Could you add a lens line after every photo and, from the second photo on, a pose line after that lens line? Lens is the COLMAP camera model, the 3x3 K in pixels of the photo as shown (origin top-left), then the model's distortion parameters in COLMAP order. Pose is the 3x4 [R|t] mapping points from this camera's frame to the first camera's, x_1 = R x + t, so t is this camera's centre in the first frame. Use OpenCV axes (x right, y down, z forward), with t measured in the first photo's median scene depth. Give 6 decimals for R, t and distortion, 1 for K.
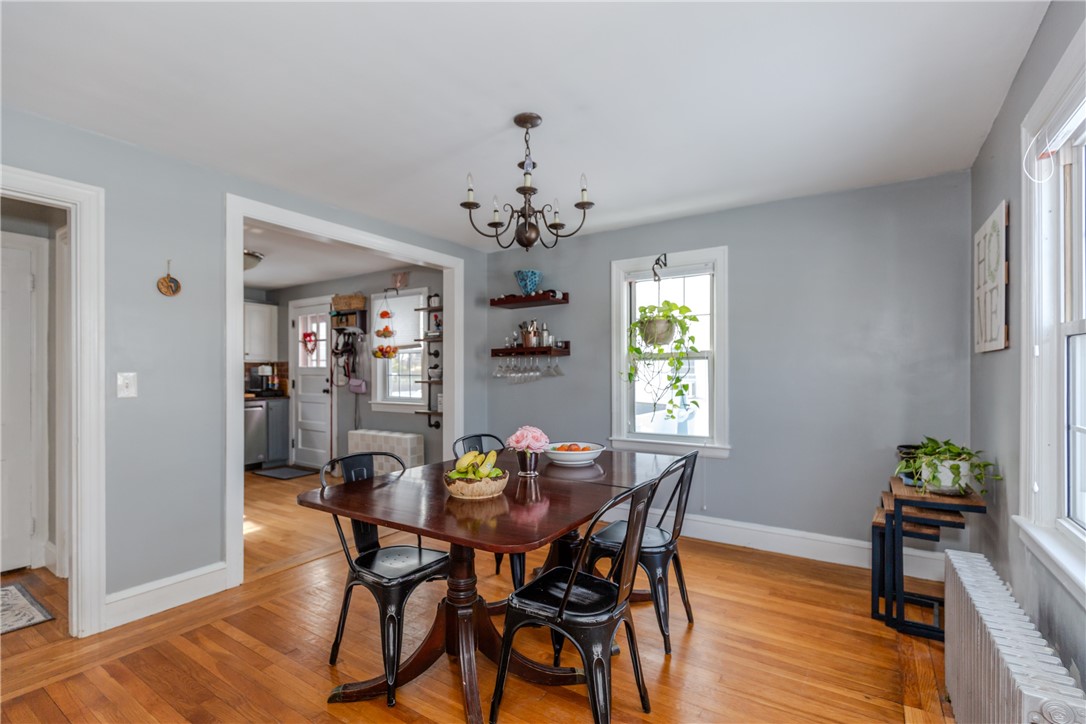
lens RADIAL K [[492.6, 0, 568.9], [0, 492.6, 368.5], [0, 0, 1]] dist [0.013486, -0.000037]
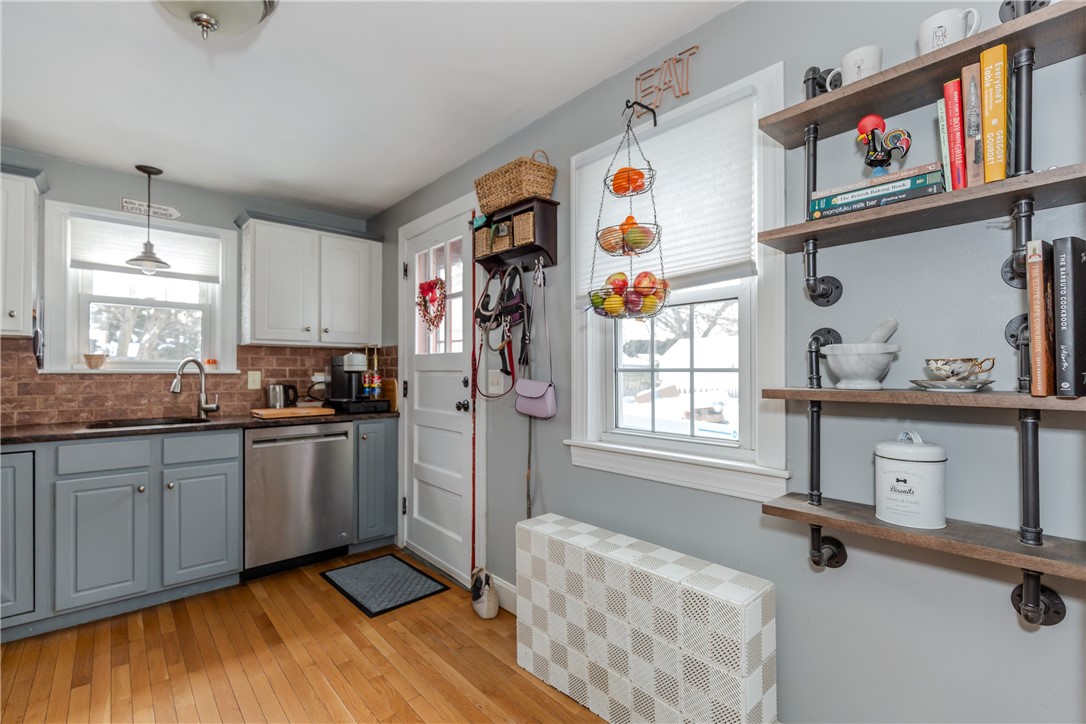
lens RADIAL K [[492.6, 0, 540.4], [0, 492.6, 366.3], [0, 0, 1]] dist [0.013486, -0.000037]
pose [[0.953973, -0.000874, -0.299893, -0.286048], [-0.001096, 0.999979, -0.006400, 0.011809], [0.299892, 0.006434, 0.953952, 0.586323]]
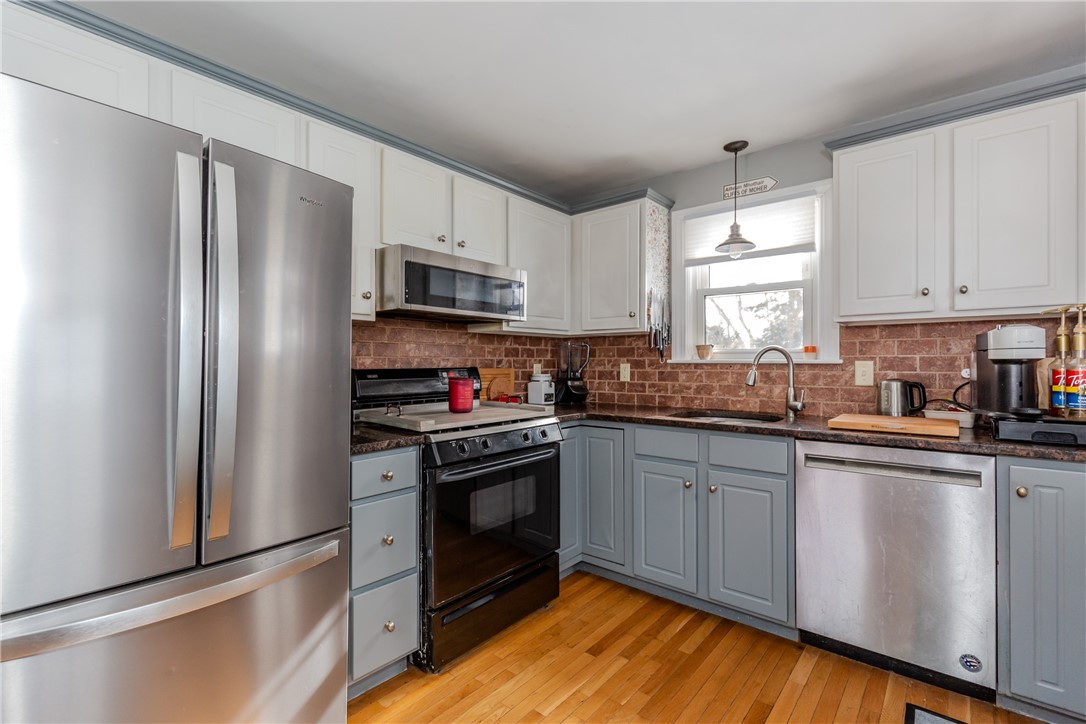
lens RADIAL K [[492.6, 0, 540.6], [0, 492.6, 361.2], [0, 0, 1]] dist [0.013486, -0.000037]
pose [[-0.154966, 0.000610, -0.987920, -0.318962], [0.006000, 0.999982, -0.000323, 0.012993], [0.987902, -0.005978, -0.154967, 0.810577]]
